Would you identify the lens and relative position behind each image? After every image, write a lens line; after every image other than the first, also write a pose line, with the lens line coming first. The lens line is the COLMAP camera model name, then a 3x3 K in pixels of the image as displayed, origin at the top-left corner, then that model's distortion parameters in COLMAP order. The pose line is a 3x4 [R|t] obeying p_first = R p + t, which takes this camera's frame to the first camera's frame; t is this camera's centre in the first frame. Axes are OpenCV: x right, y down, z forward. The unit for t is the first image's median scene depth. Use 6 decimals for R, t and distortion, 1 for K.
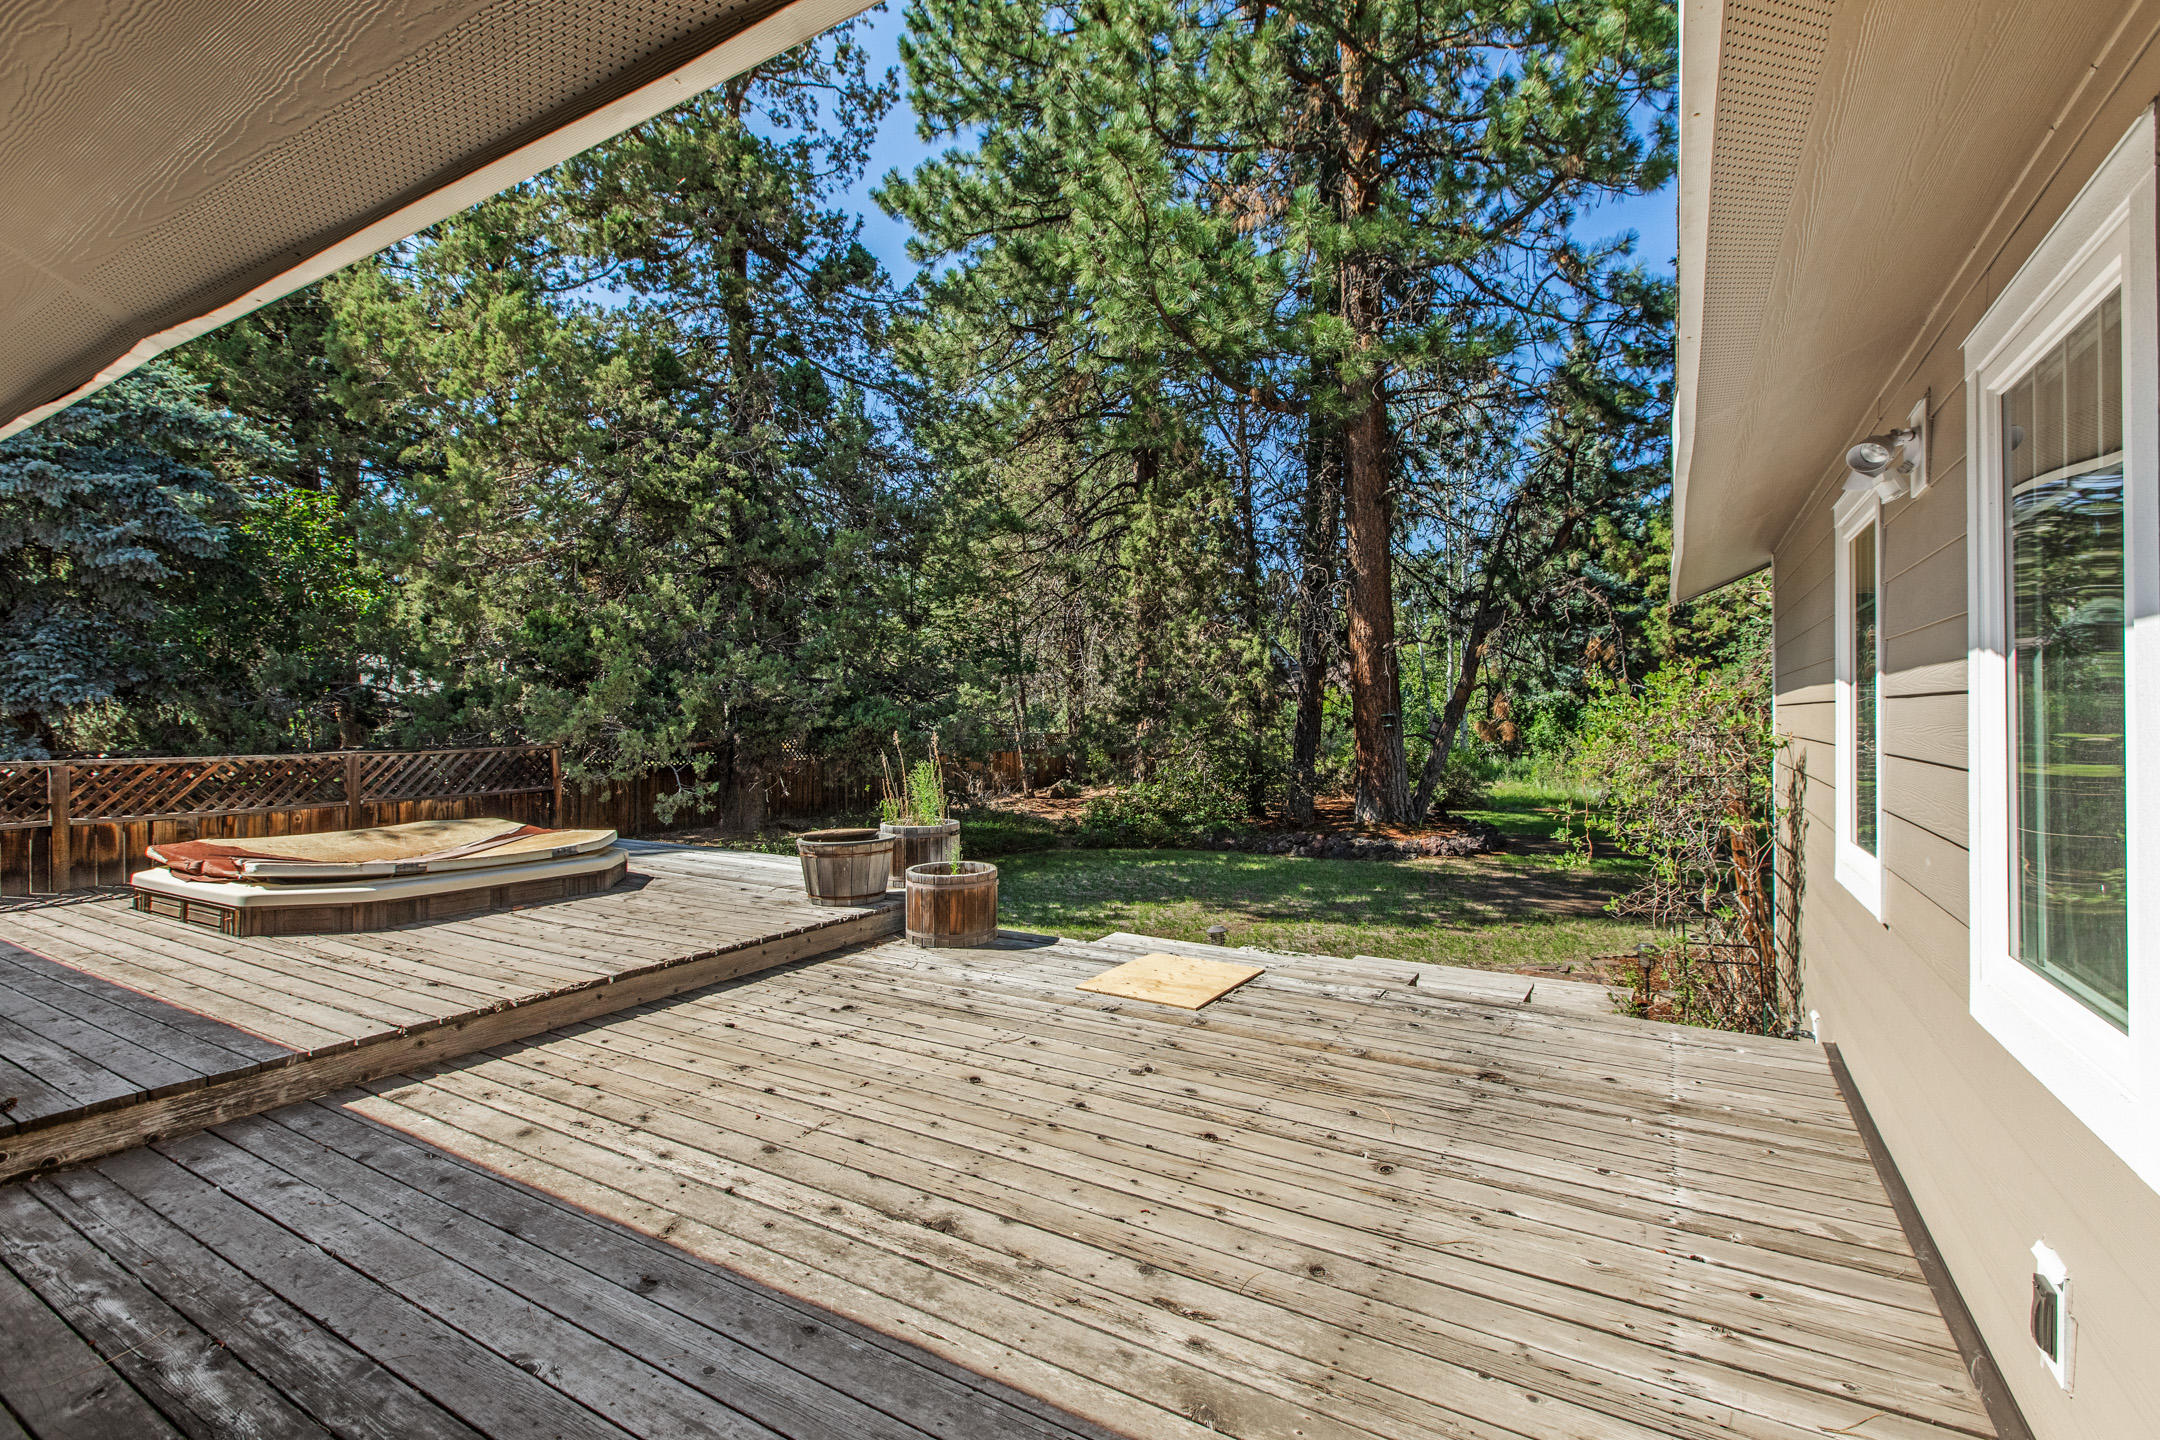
lens RADIAL K [[982.7, 0, 1091.2], [0, 982.7, 700.9], [0, 0, 1]] dist [0.001984, 0.000134]
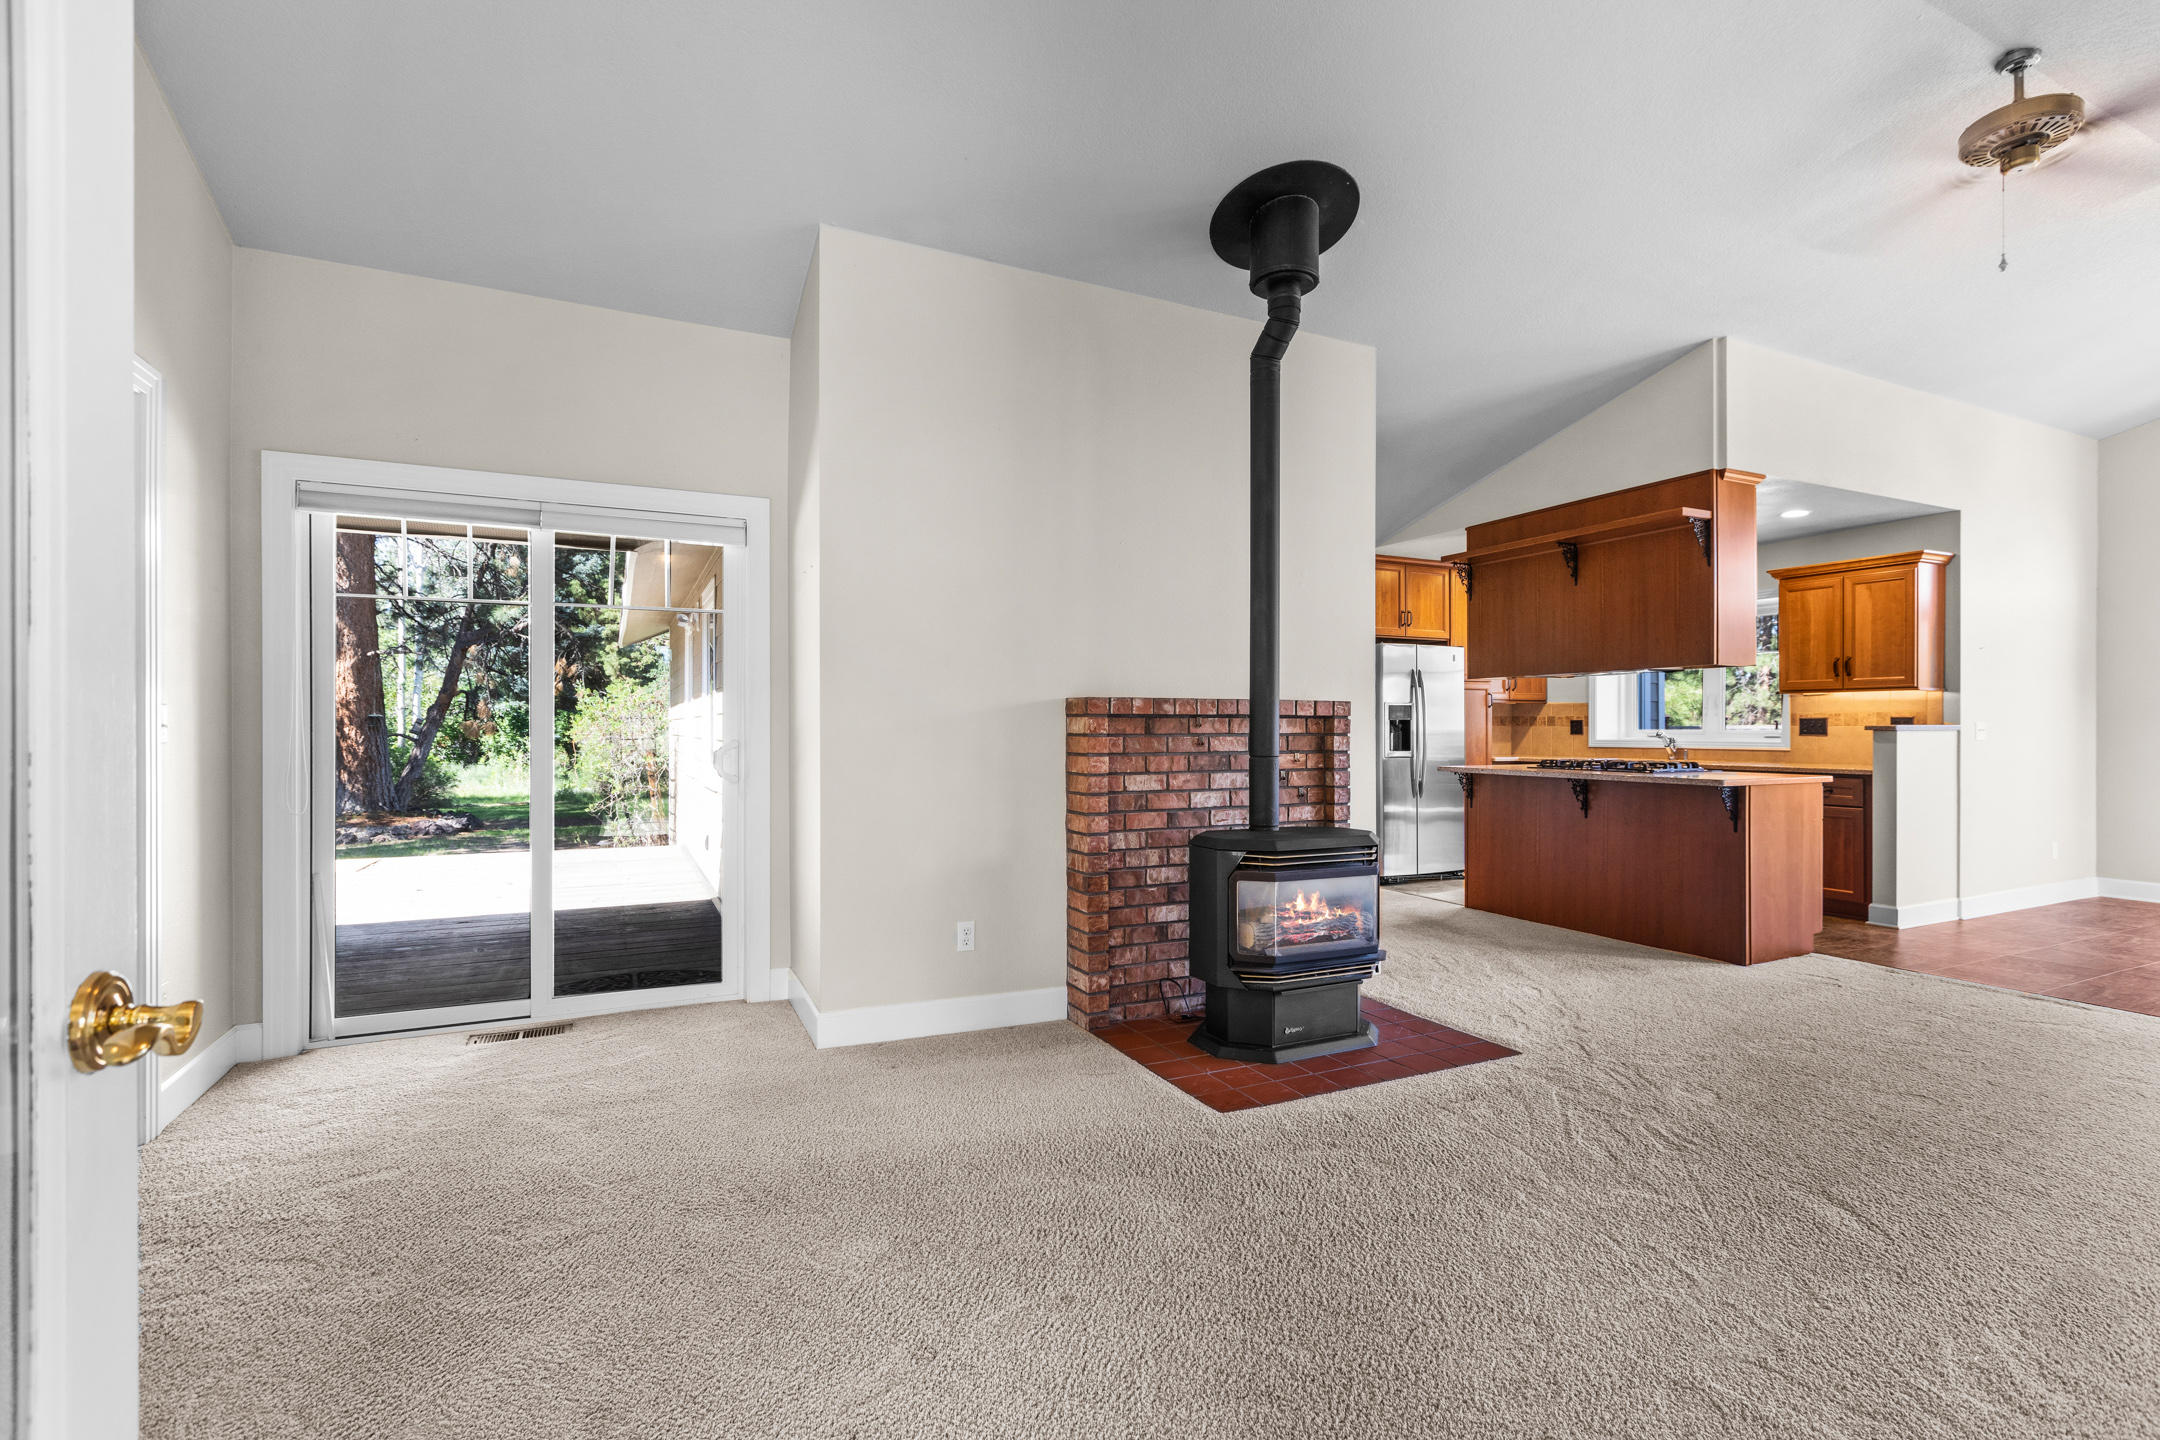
lens RADIAL K [[982.7, 0, 1086.6], [0, 982.7, 712.6], [0, 0, 1]] dist [0.001984, 0.000134]
pose [[0.555298, 0.006920, 0.831622, -0.276360], [-0.005902, 0.999973, -0.004380, 0.014047], [-0.831630, -0.002476, 0.555324, -0.455363]]
